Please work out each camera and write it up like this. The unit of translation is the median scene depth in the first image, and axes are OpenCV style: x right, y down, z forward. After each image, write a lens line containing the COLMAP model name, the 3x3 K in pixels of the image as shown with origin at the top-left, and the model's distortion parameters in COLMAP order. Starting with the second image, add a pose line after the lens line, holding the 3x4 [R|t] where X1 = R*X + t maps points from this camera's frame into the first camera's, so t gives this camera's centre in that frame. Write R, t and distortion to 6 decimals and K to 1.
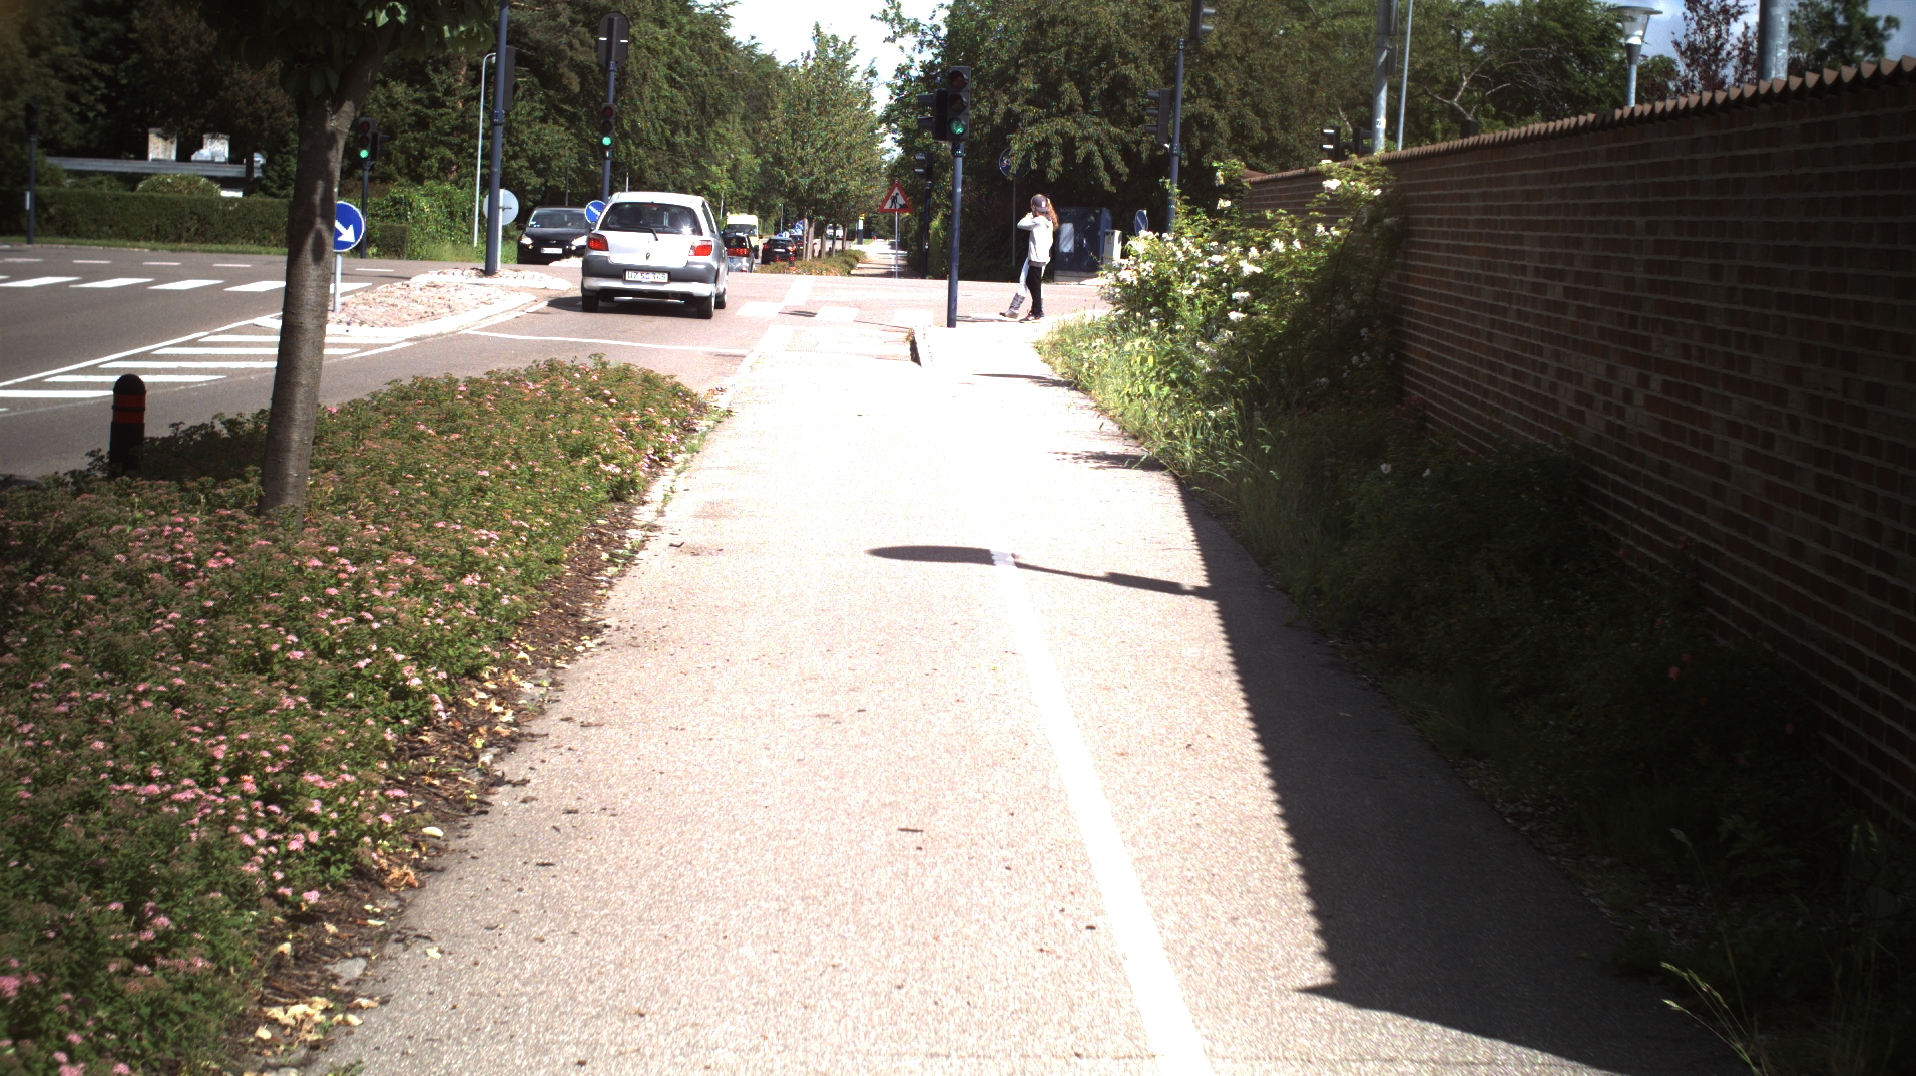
lens RADIAL K [[3221.8, 0, 958.0], [0, 3221.8, 538.0], [0, 0, 1]] dist [-0.313155, 0.573030]
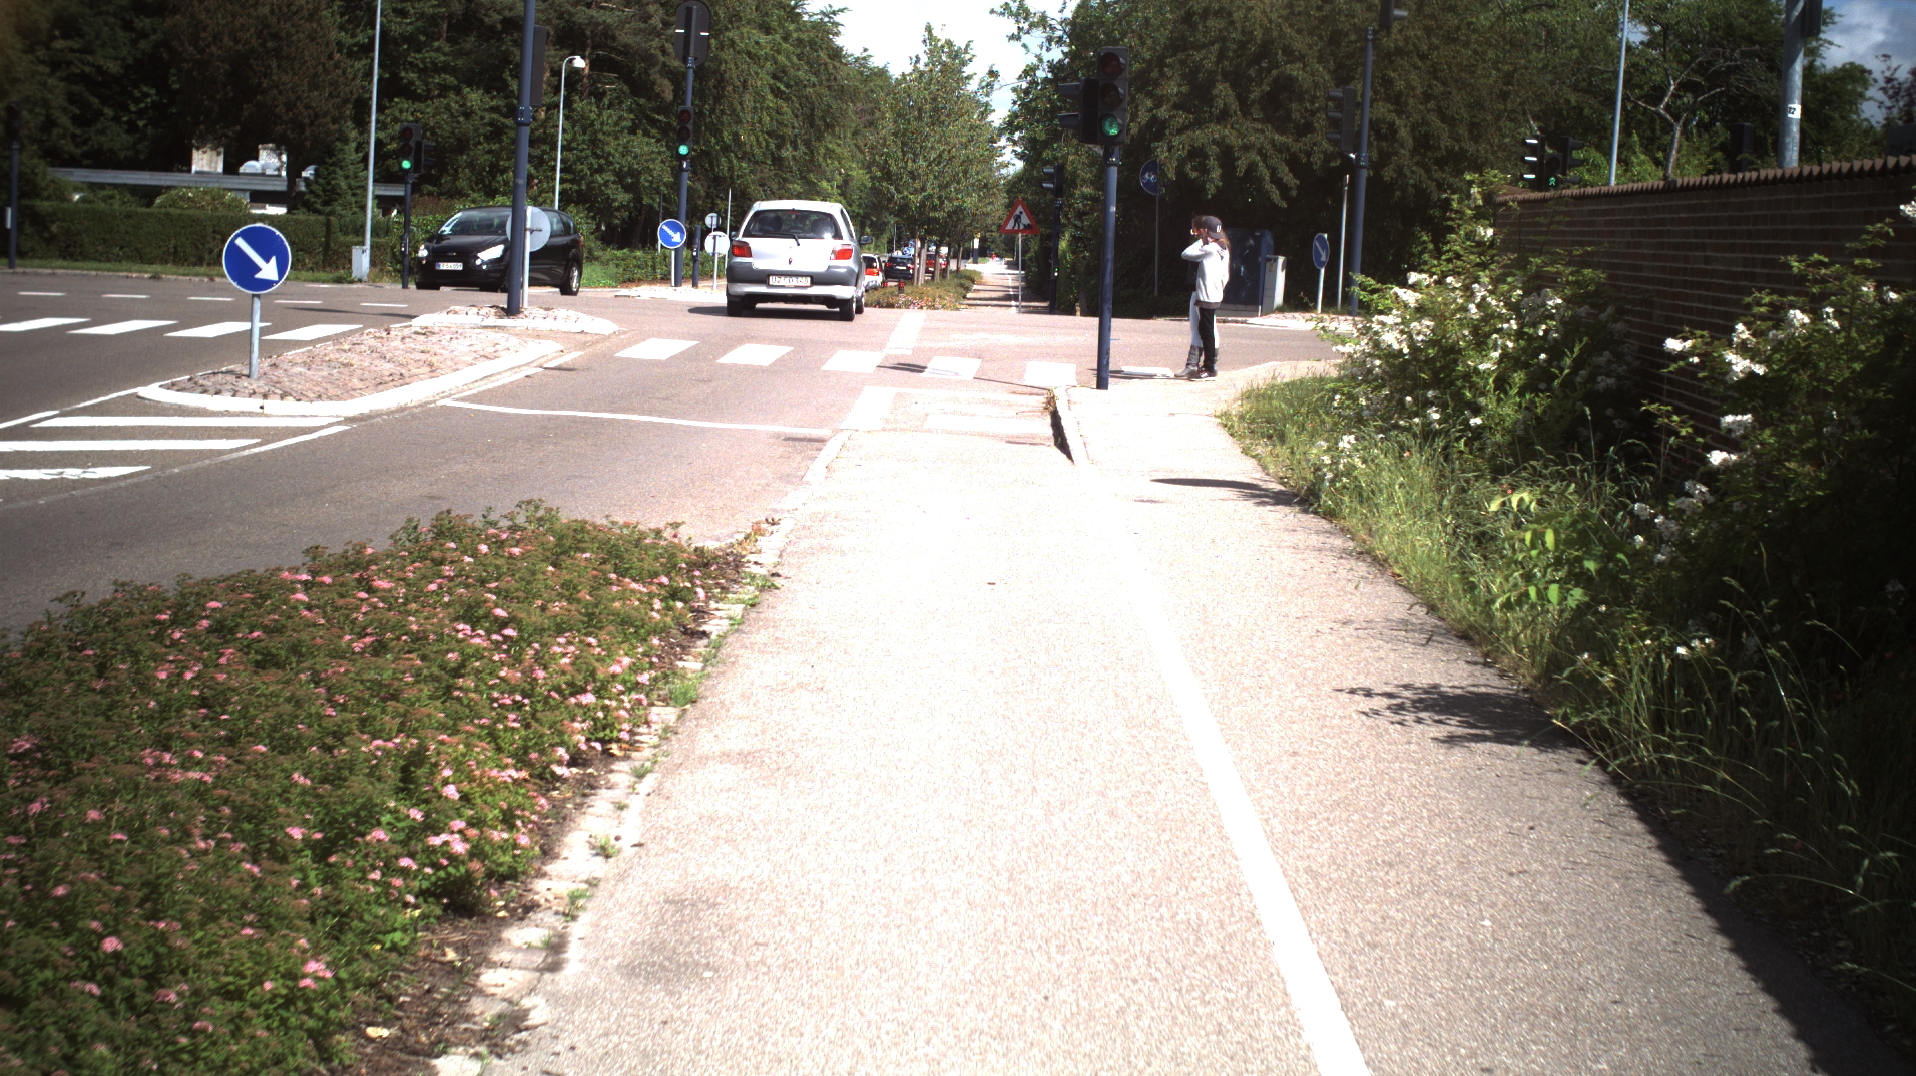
lens RADIAL K [[3221.8, 0, 958.0], [0, 3221.8, 538.0], [0, 0, 1]] dist [-0.313155, 0.573030]
pose [[0.999372, 0.004662, -0.035138, -0.005597], [-0.004852, 0.999974, -0.005310, -0.015533], [0.035113, 0.005477, 0.999368, 0.141543]]
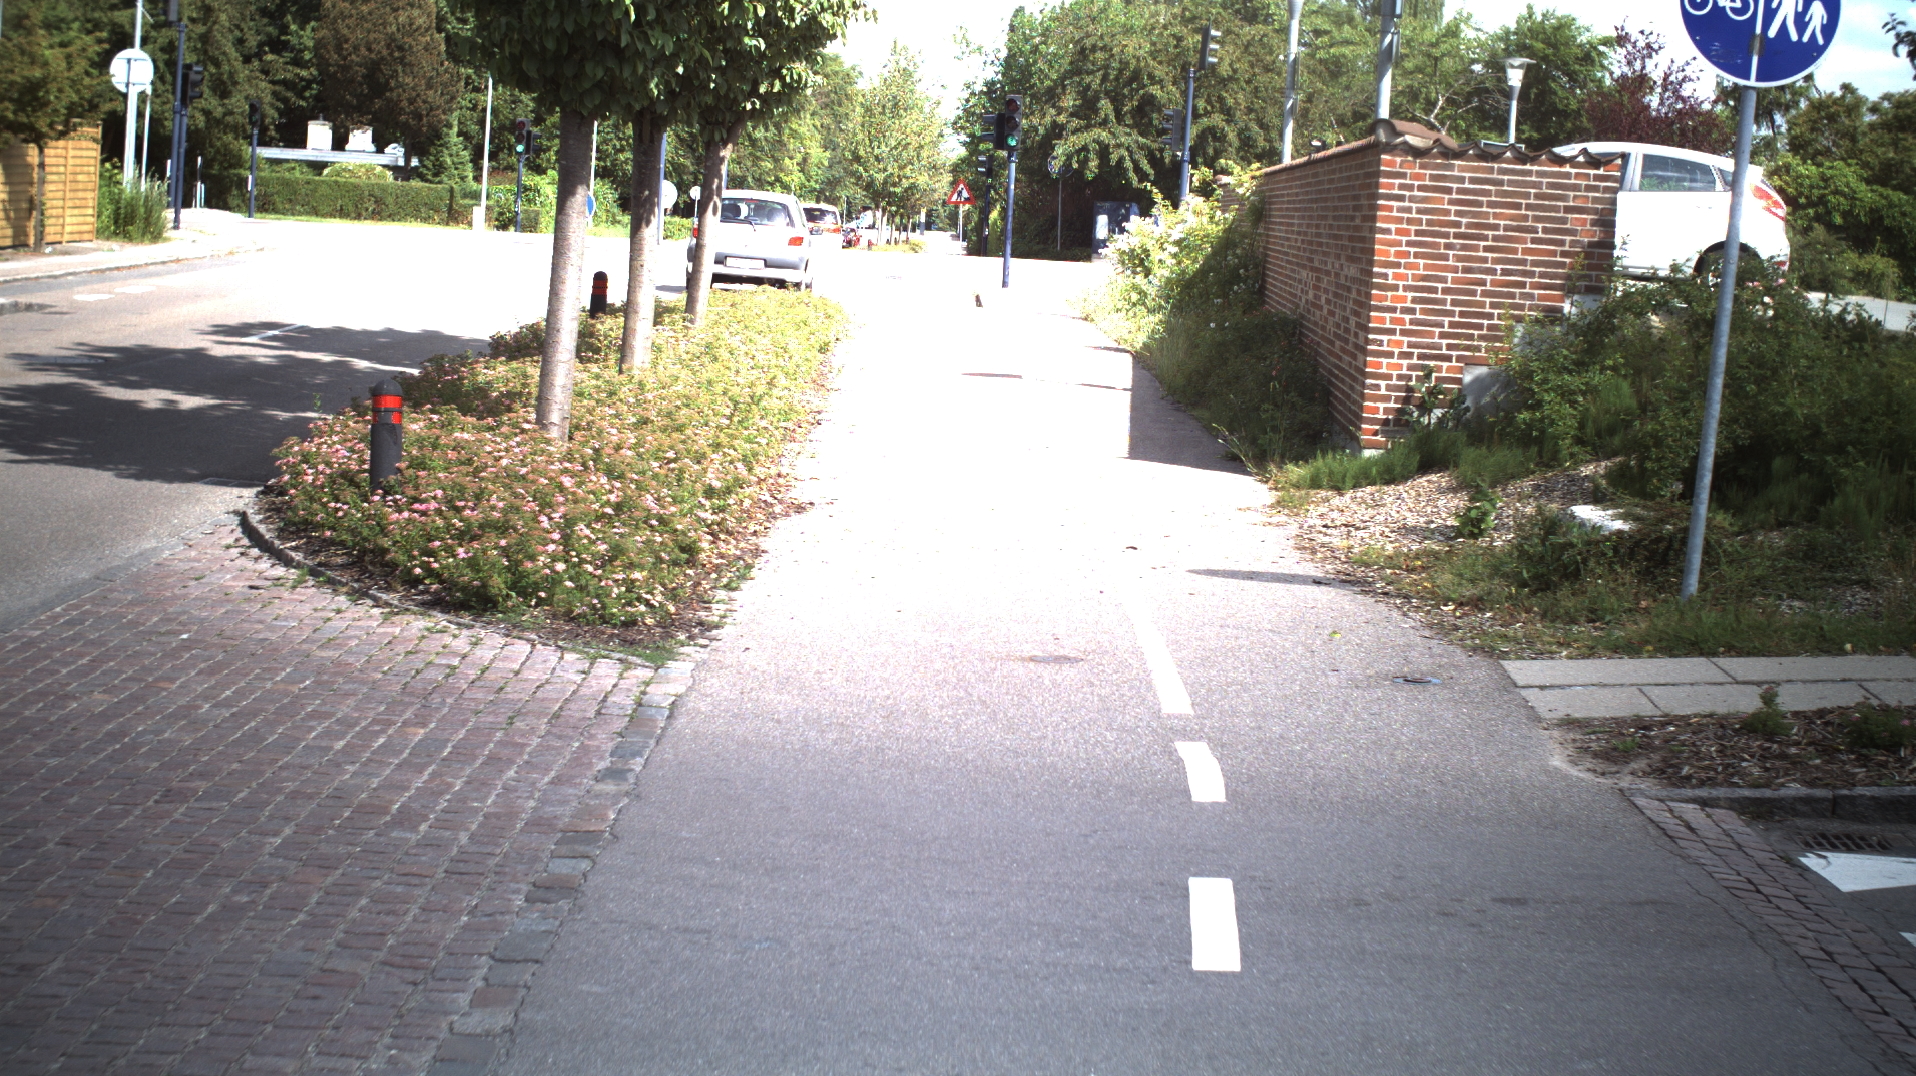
lens RADIAL K [[3221.8, 0, 958.0], [0, 3221.8, 538.0], [0, 0, 1]] dist [-0.313155, 0.573030]
pose [[0.999734, 0.016202, -0.016398, 0.001127], [-0.016176, 0.999868, 0.001727, 0.022516], [0.016423, -0.001461, 0.999864, -0.211444]]
